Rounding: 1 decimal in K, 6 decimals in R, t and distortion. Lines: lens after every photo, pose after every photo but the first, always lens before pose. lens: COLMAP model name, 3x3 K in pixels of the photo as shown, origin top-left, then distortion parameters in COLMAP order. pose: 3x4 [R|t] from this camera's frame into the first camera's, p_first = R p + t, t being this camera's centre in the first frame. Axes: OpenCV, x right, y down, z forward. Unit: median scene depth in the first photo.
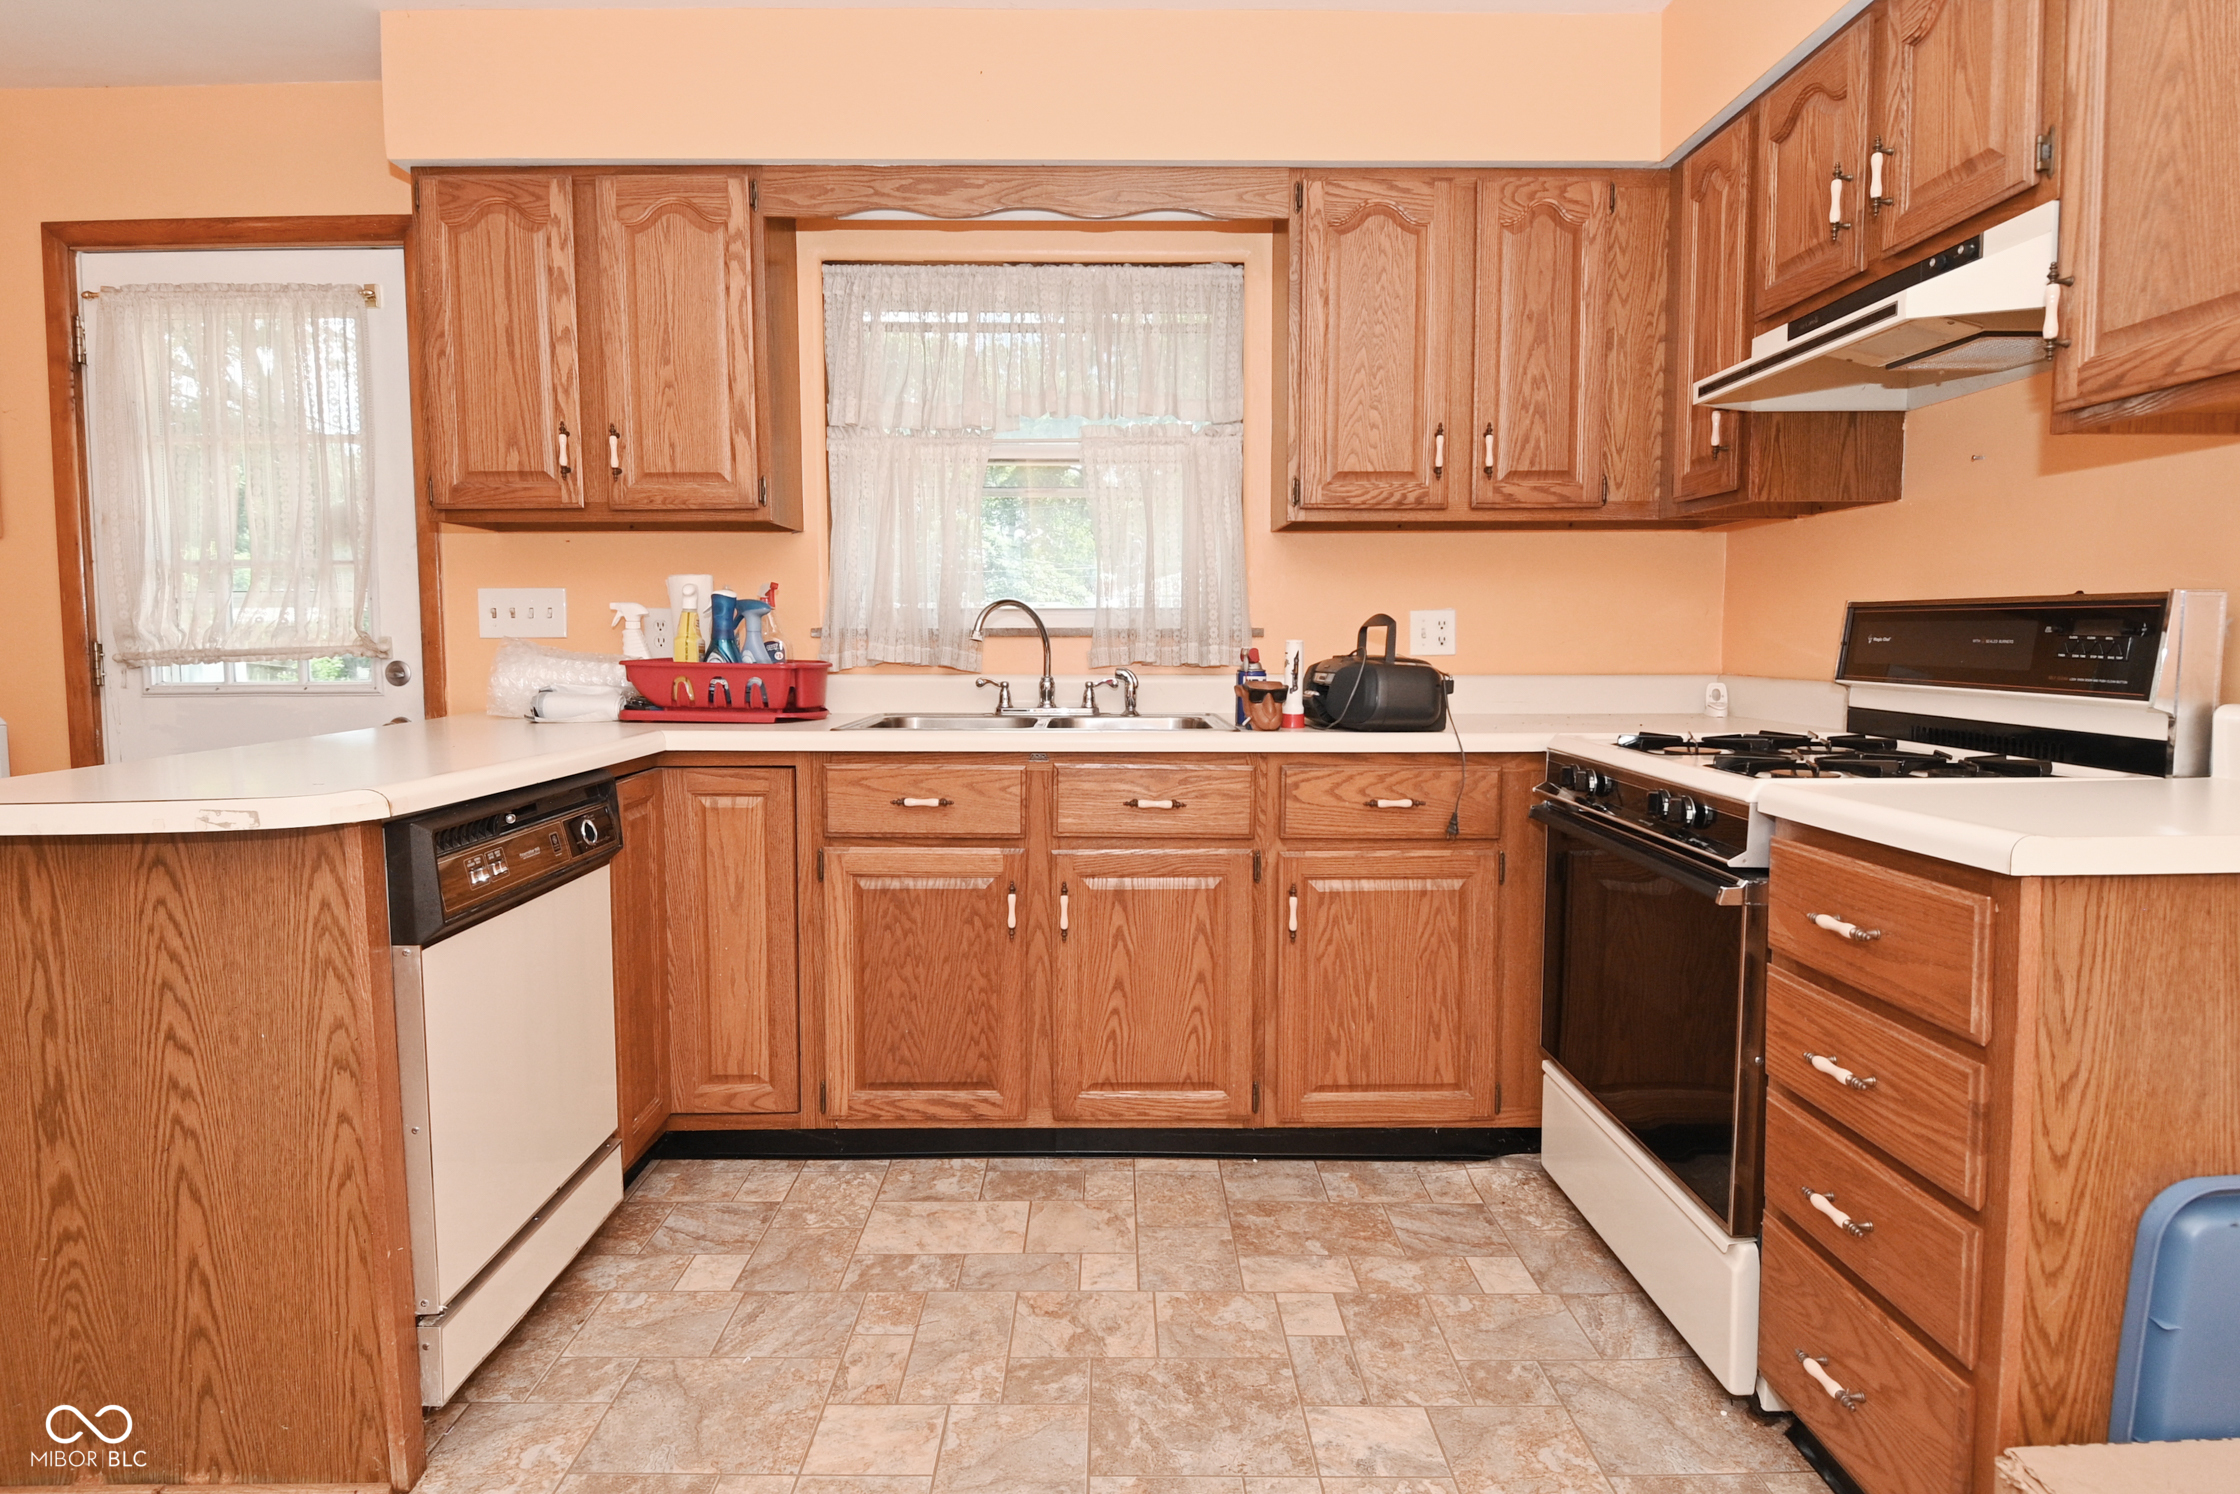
lens RADIAL K [[1184.5, 0, 1126.6], [0, 1184.5, 727.9], [0, 0, 1]] dist [0.004933, -0.019236]
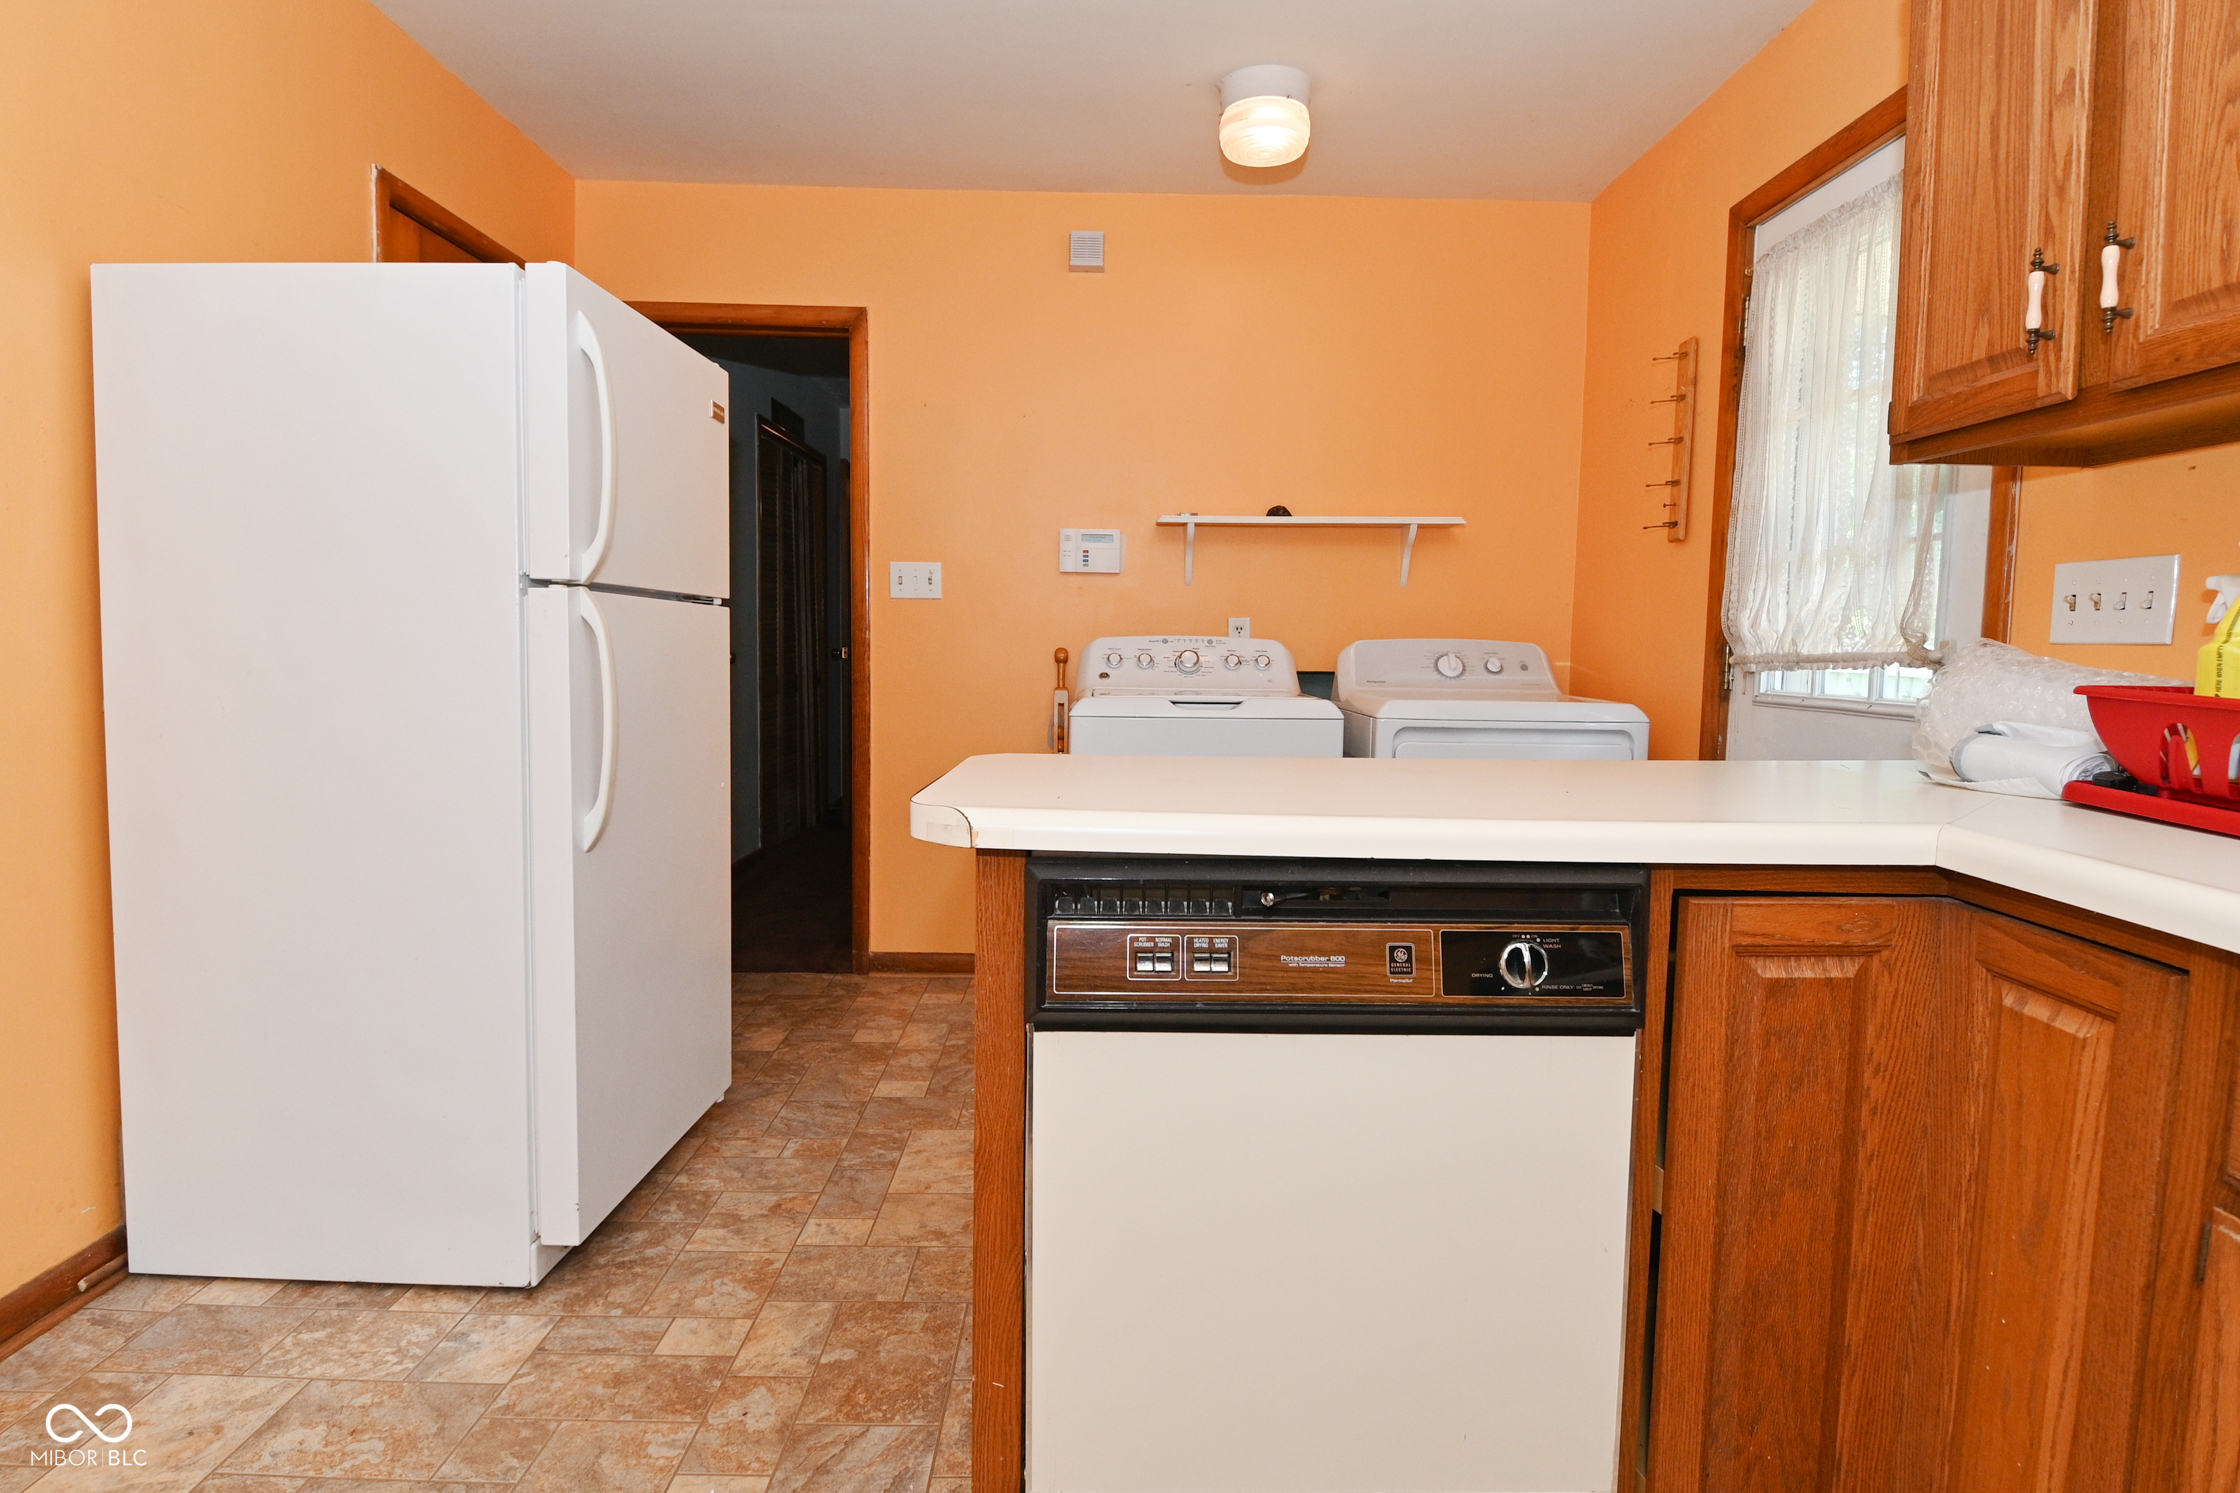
lens RADIAL K [[1184.5, 0, 1126.6], [0, 1184.5, 727.4], [0, 0, 1]] dist [0.004933, -0.019236]
pose [[0.008315, 0.076175, -0.997060, 0.081605], [-0.093289, 0.992805, 0.075072, -0.038238], [0.995604, 0.092390, 0.015362, 0.582202]]
